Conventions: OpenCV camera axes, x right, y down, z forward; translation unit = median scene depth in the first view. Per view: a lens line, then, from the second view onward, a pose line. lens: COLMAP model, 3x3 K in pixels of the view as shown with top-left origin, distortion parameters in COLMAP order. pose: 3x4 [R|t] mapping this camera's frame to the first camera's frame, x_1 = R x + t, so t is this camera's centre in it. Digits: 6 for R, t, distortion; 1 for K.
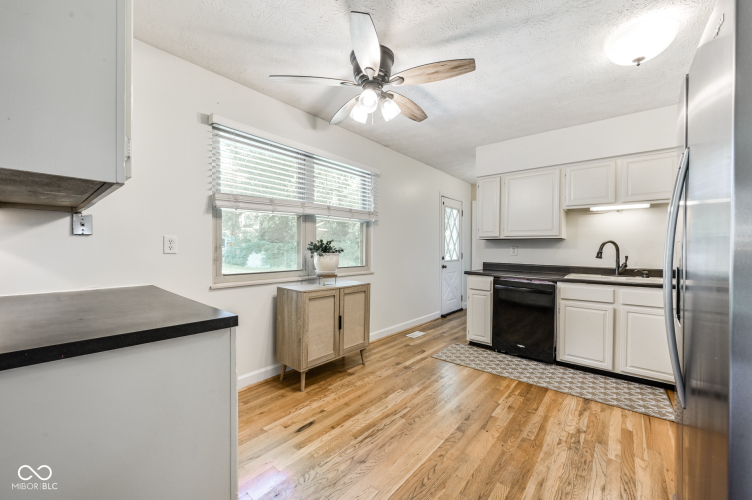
lens RADIAL K [[286.8, 0, 381.1], [0, 286.8, 249.5], [0, 0, 1]] dist [-0.002318, 0.000109]
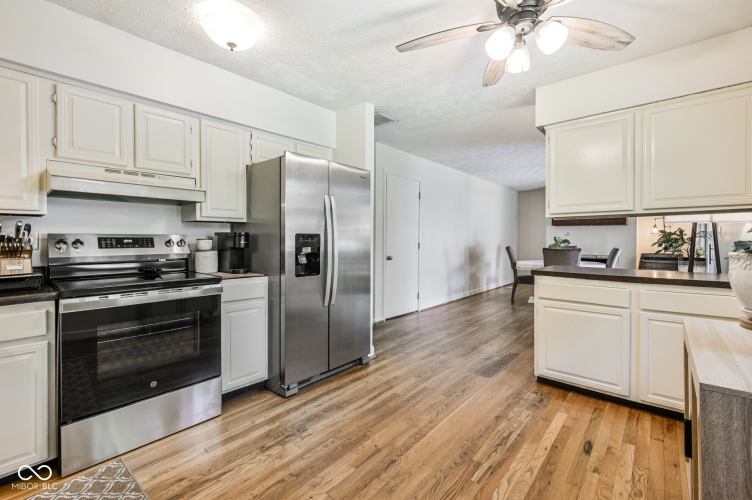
lens RADIAL K [[337.2, 0, 372.1], [0, 337.2, 240.3], [0, 0, 1]] dist [-0.000392, 0.000198]
pose [[-0.999516, -0.008233, 0.029986, 0.212893], [-0.008041, 0.999946, 0.006528, -0.000652], [-0.030039, 0.006284, -0.999529, 1.211988]]
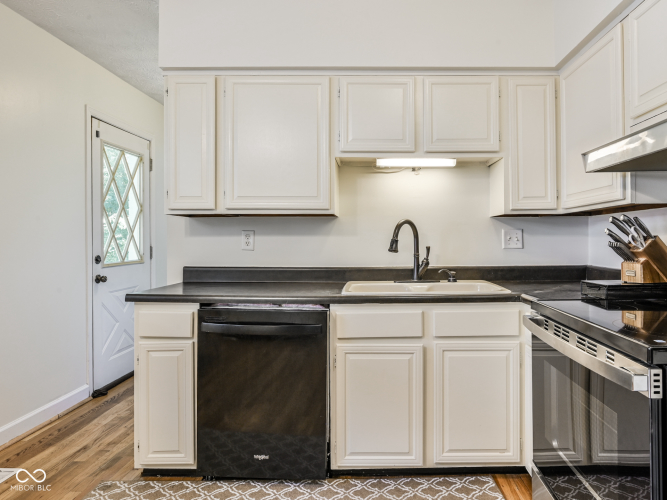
lens RADIAL K [[429.2, 0, 369.2], [0, 429.2, 234.3], [0, 0, 1]] dist [-0.001900, -0.001834]
pose [[0.771435, -0.005059, 0.636289, 0.201605], [0.012406, 0.999898, -0.007091, 0.002429], [-0.636188, 0.013364, 0.771419, 0.388026]]
